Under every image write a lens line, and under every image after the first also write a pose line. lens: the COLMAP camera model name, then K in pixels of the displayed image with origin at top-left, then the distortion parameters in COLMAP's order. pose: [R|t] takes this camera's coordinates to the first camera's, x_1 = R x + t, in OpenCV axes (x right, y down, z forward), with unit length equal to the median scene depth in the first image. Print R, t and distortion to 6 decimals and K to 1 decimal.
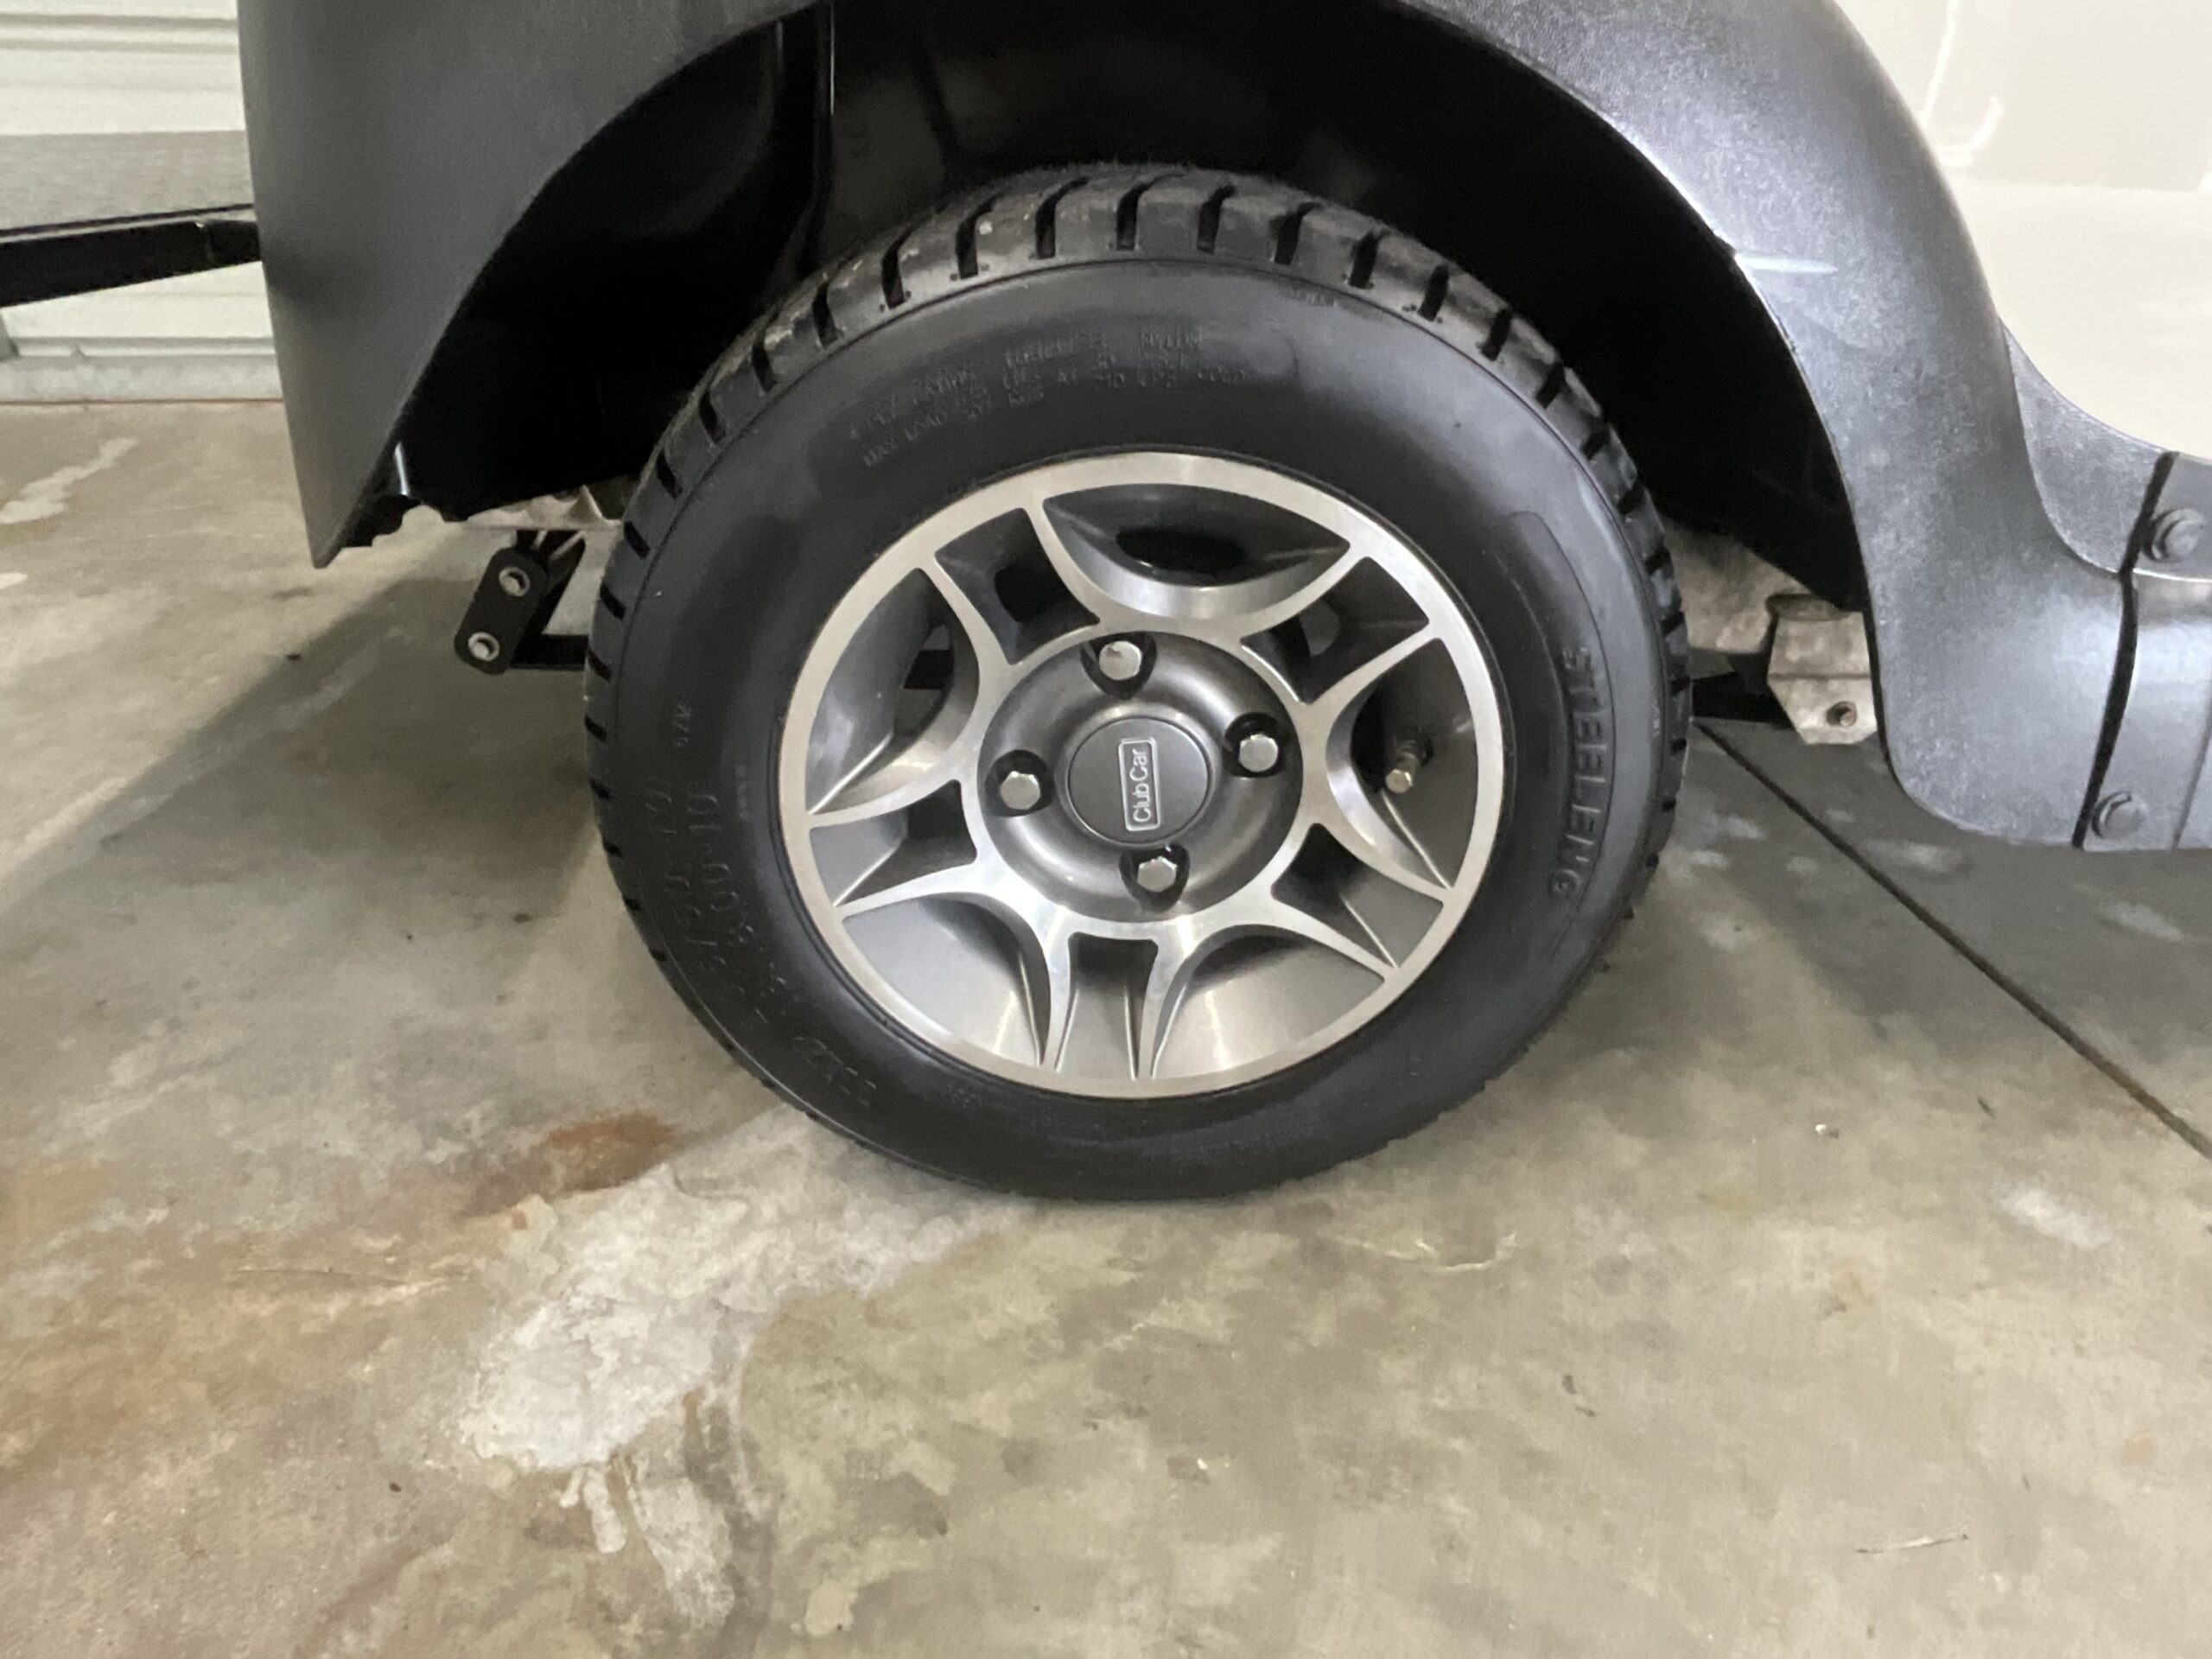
lens RADIAL K [[1346.2, 0, 1101.1], [0, 1346.2, 817.1], [0, 0, 1]] dist [-0.026102, 0.024824]
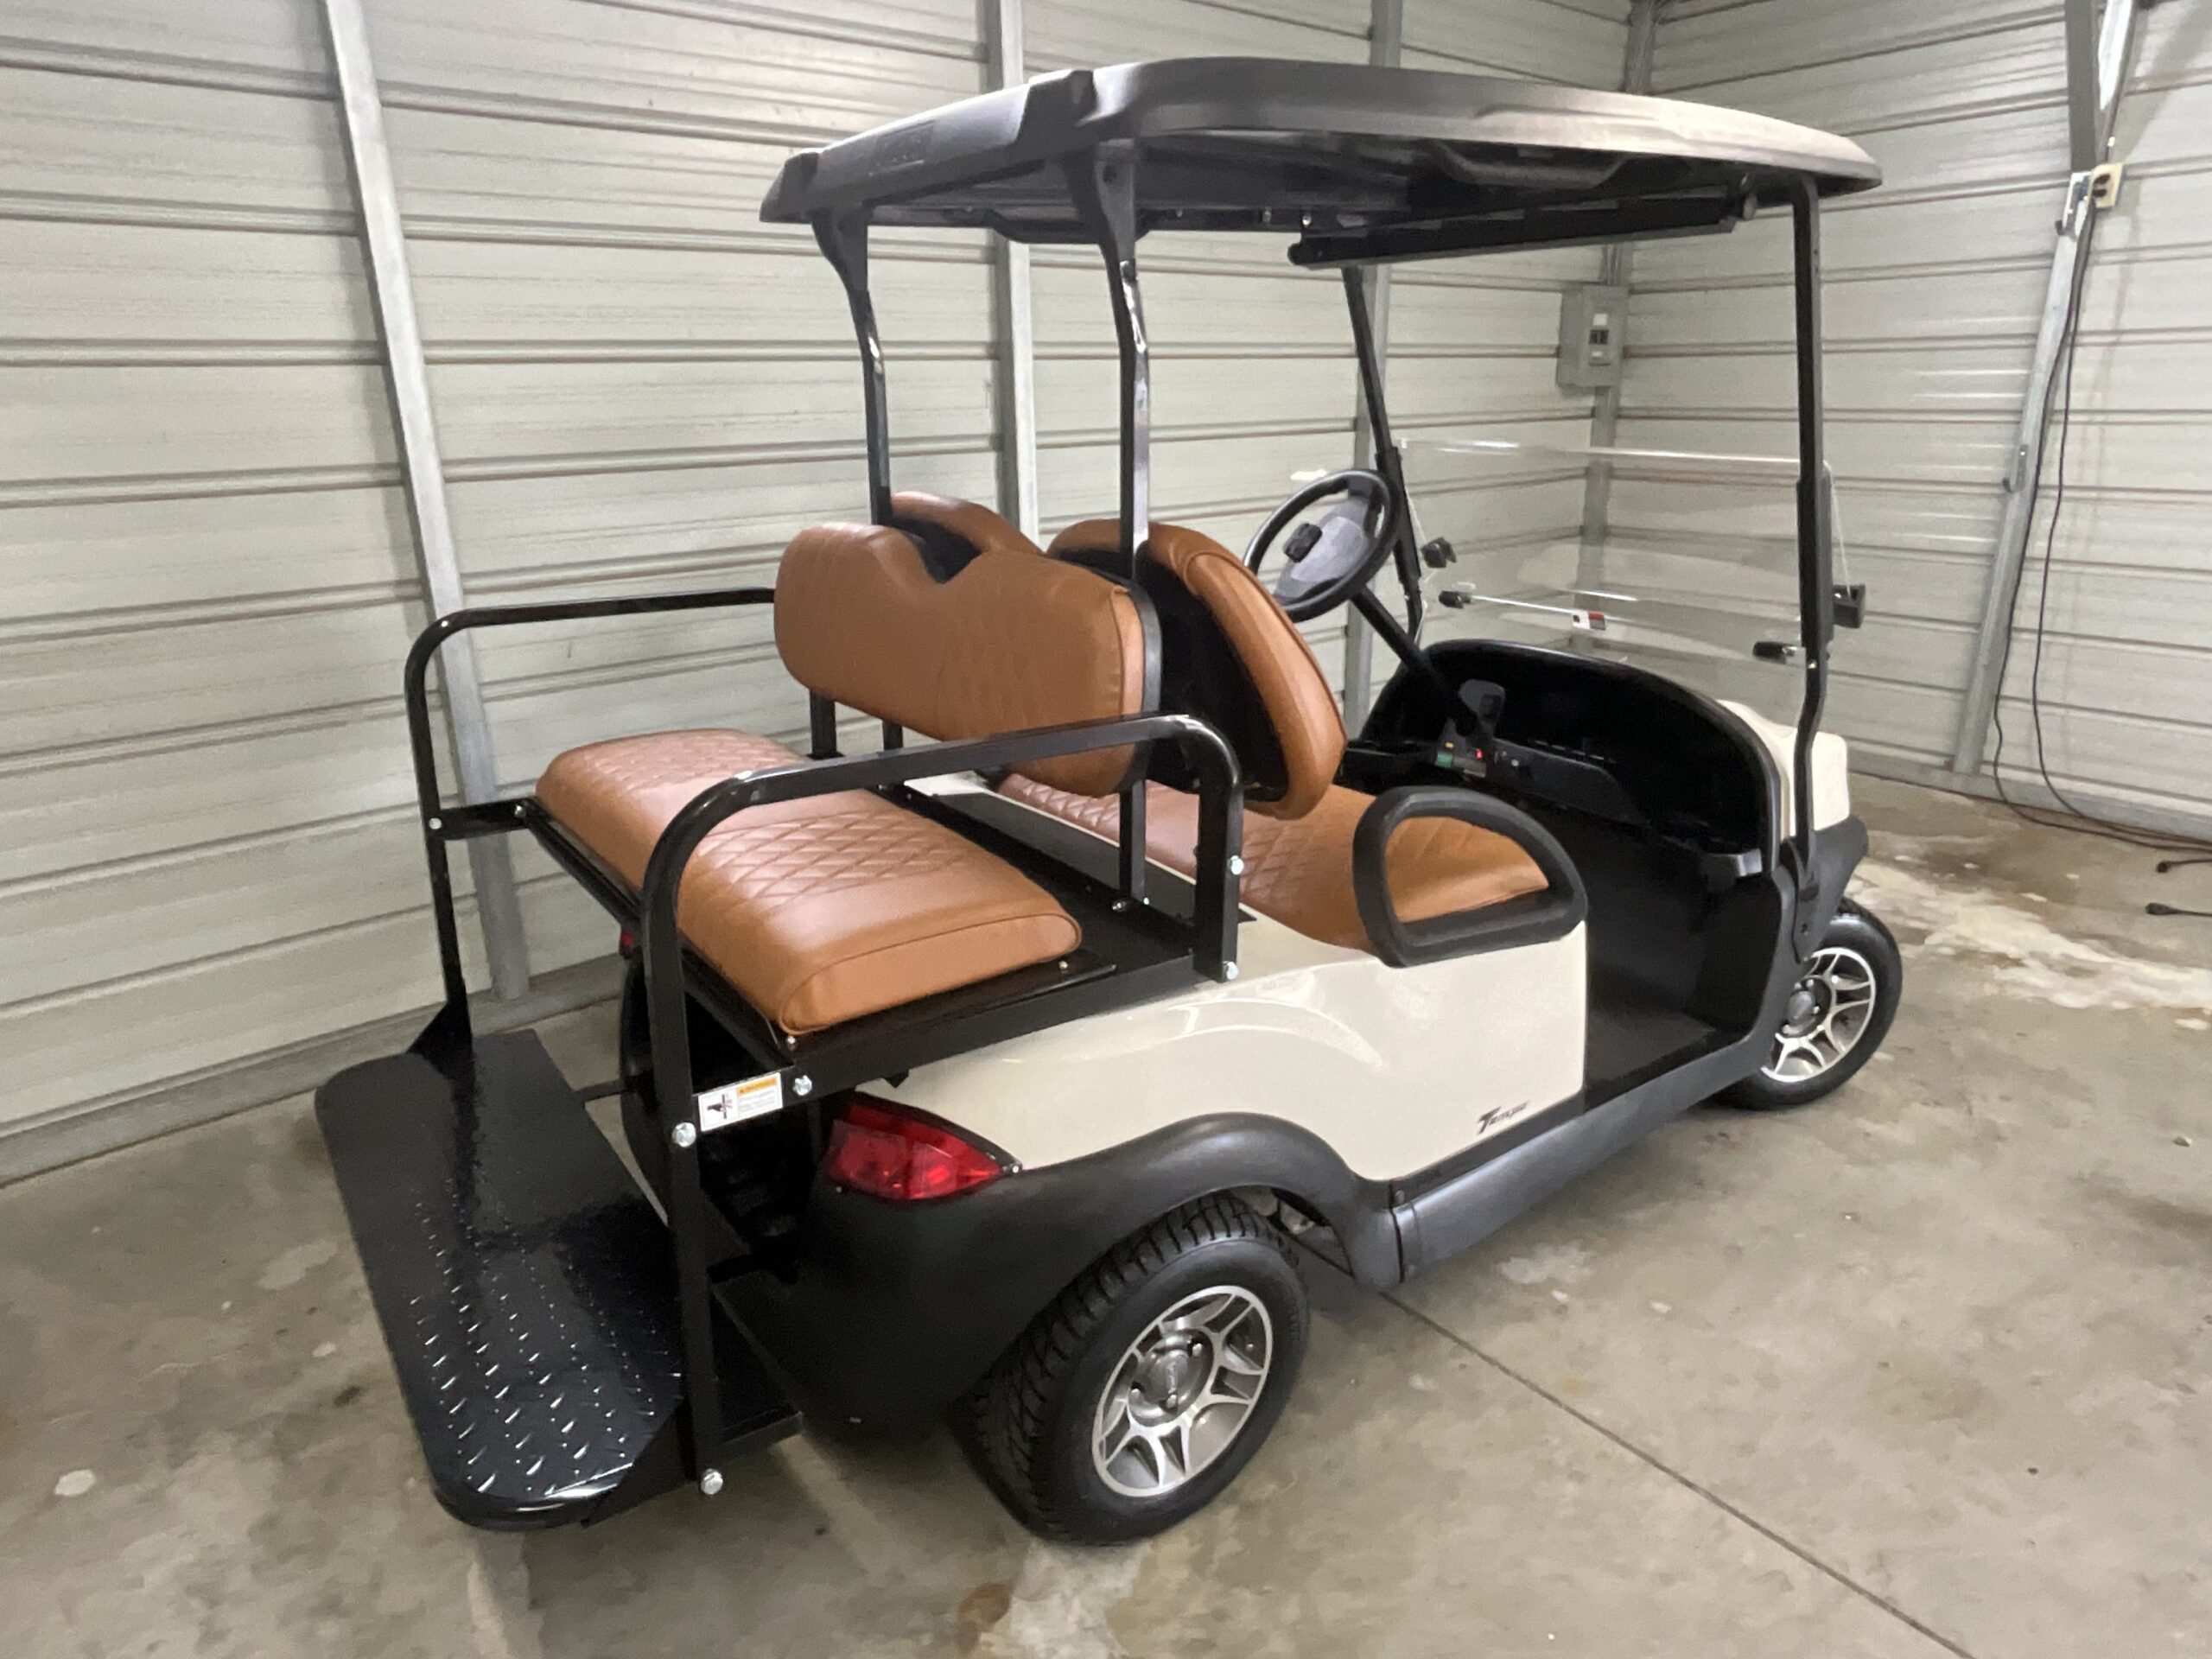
lens RADIAL K [[1346.2, 0, 1116.7], [0, 1346.2, 813.7], [0, 0, 1]] dist [-0.026102, 0.024824]
pose [[0.826052, -0.197987, 0.527673, -1.429070], [0.280865, 0.956335, -0.080859, -1.040945], [-0.488623, 0.214998, 0.845591, -1.780489]]
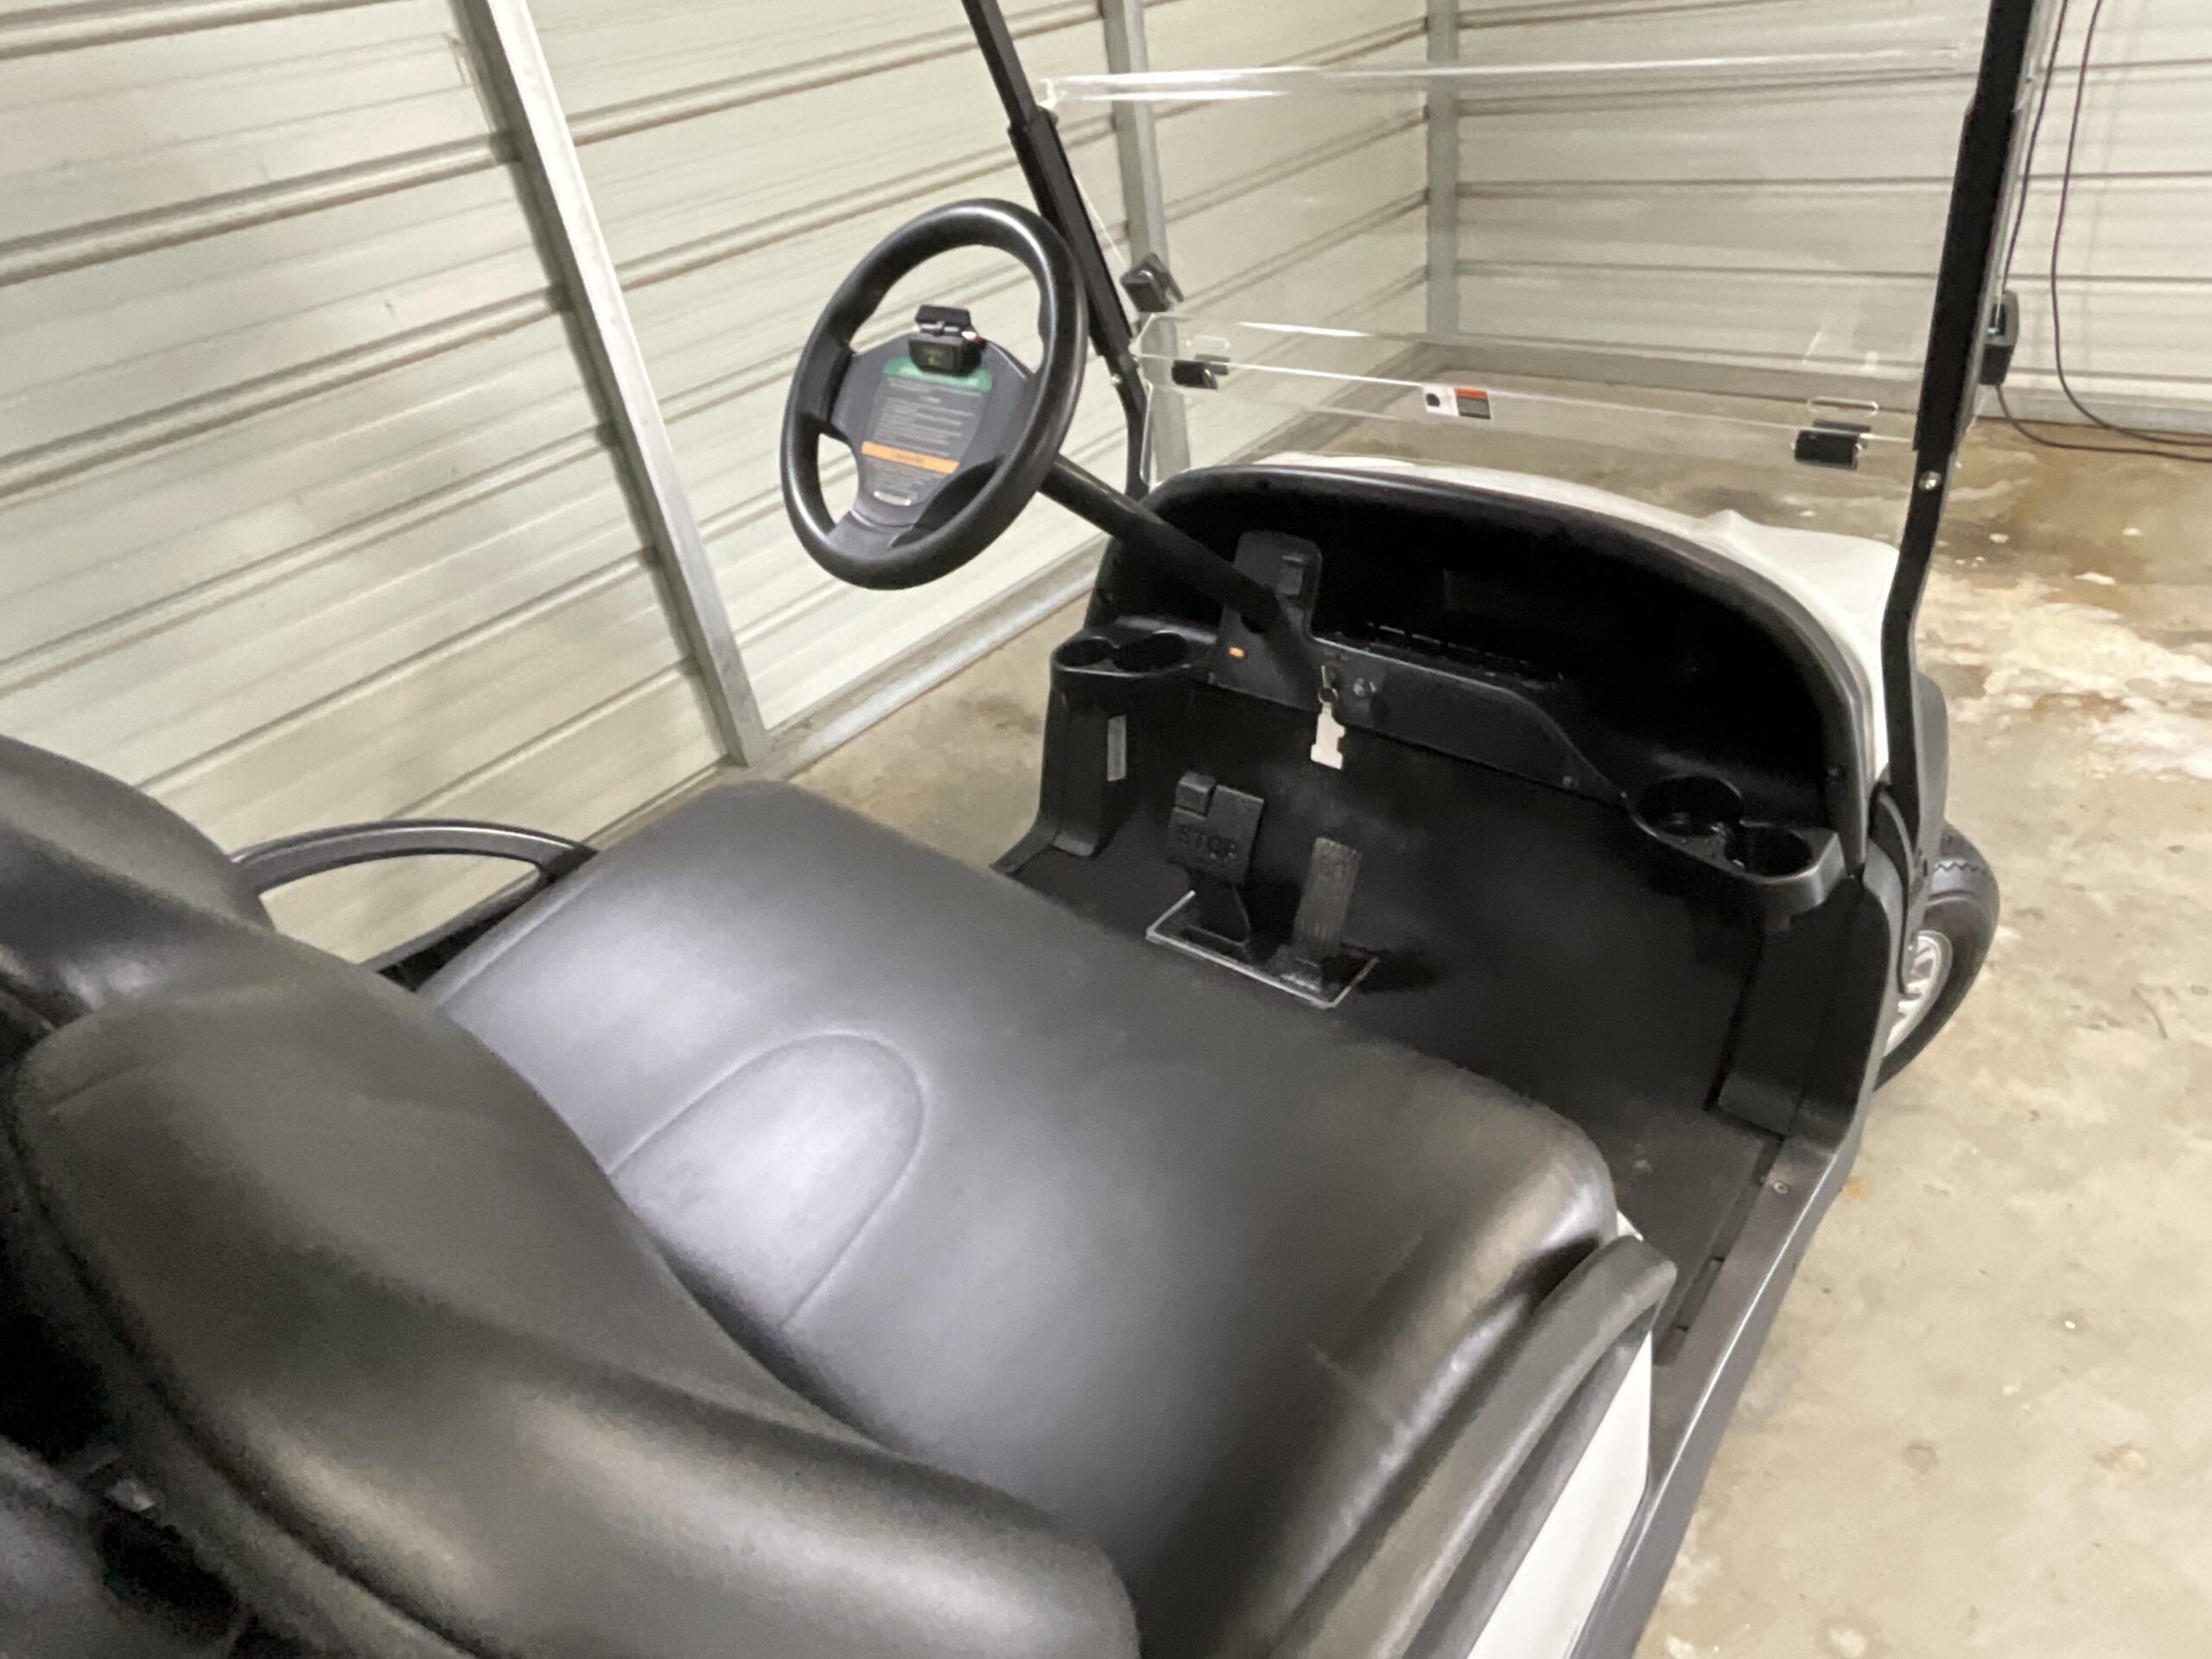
lens RADIAL K [[1346.2, 0, 1109.3], [0, 1346.2, 827.4], [0, 0, 1]] dist [-0.026102, 0.024824]
pose [[0.707766, -0.486968, 0.511790, 0.221327], [0.448217, 0.869511, 0.207491, -1.793210], [-0.546048, 0.082538, 0.833678, -0.320185]]
